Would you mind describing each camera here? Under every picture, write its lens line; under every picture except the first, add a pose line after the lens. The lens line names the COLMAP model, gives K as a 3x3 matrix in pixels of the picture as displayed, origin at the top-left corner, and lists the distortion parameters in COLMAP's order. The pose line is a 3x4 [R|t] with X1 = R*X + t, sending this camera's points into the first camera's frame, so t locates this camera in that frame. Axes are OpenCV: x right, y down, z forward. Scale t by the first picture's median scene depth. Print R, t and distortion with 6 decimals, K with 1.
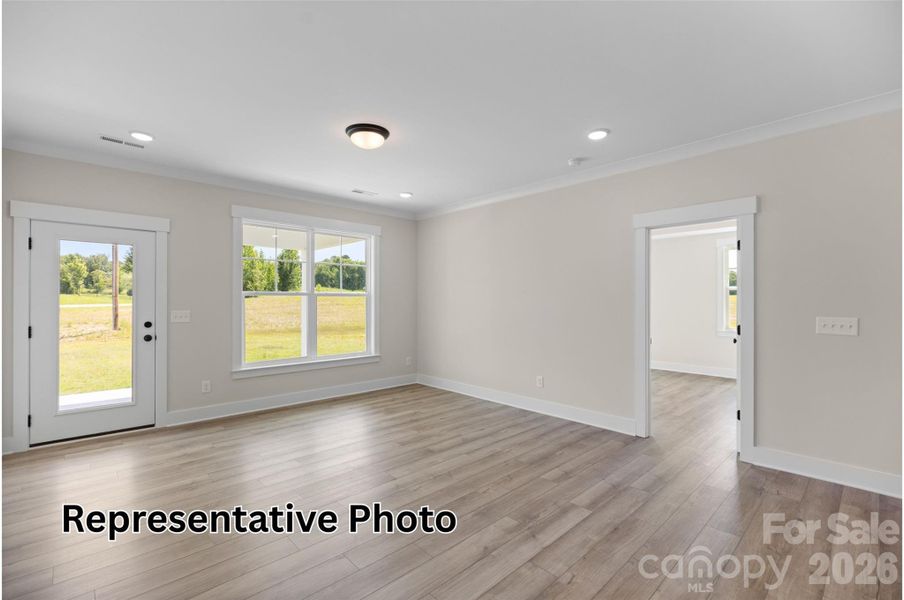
lens RADIAL K [[402.4, 0, 454.7], [0, 402.4, 301.4], [0, 0, 1]] dist [-0.004203, -0.000579]
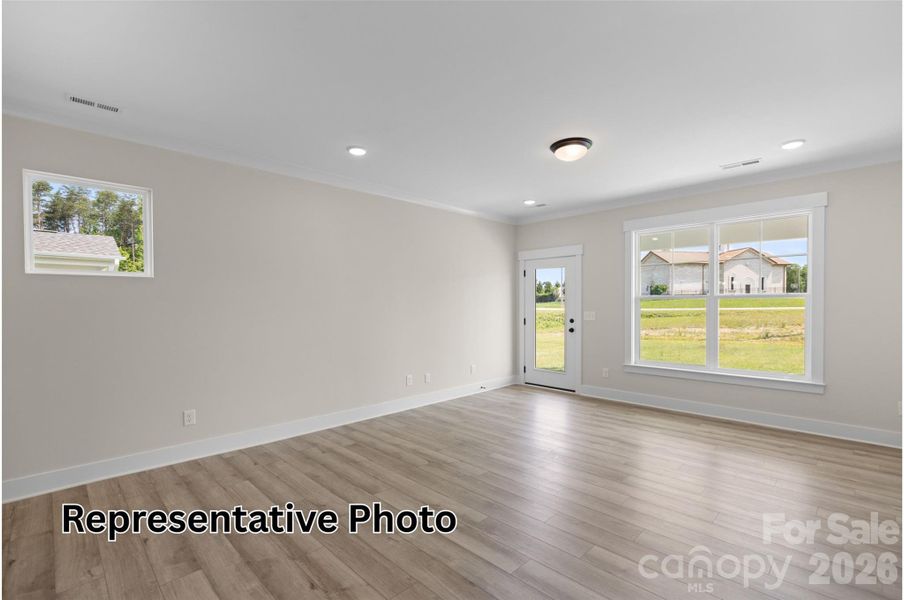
lens RADIAL K [[408.4, 0, 452.5], [0, 408.4, 310.1], [0, 0, 1]] dist [-0.001361, -0.000404]
pose [[0.021418, 0.013709, -0.999677, 0.715973], [0.002636, 0.999902, 0.013769, -0.002416], [0.999767, -0.002930, 0.021380, 0.550413]]
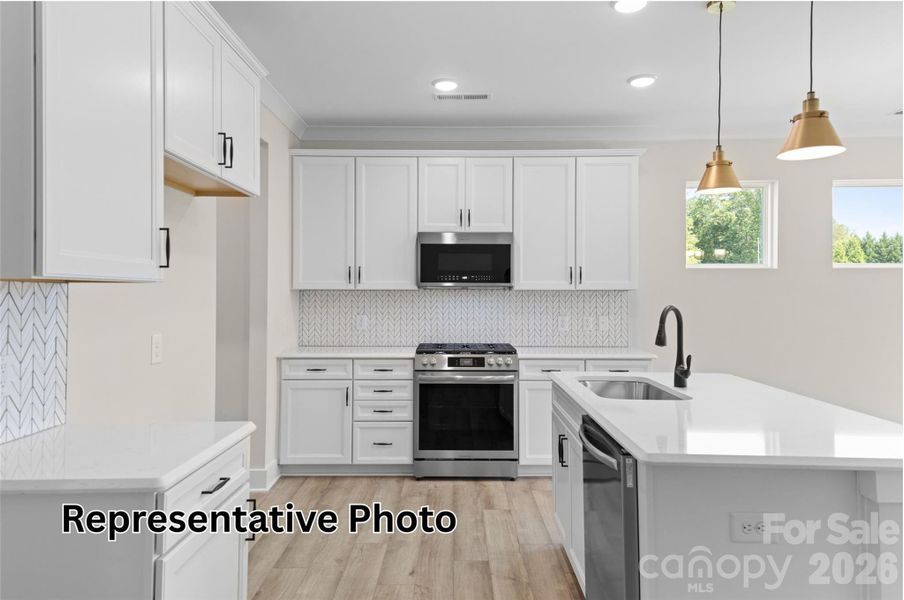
lens RADIAL K [[592.2, 0, 451.0], [0, 592.2, 287.5], [0, 0, 1]] dist [0.061440, -0.001495]
pose [[-0.694763, -0.011430, -0.719148, 1.424279], [-0.004664, 0.999924, -0.011387, -0.001724], [0.719224, -0.004557, -0.694764, 0.128057]]
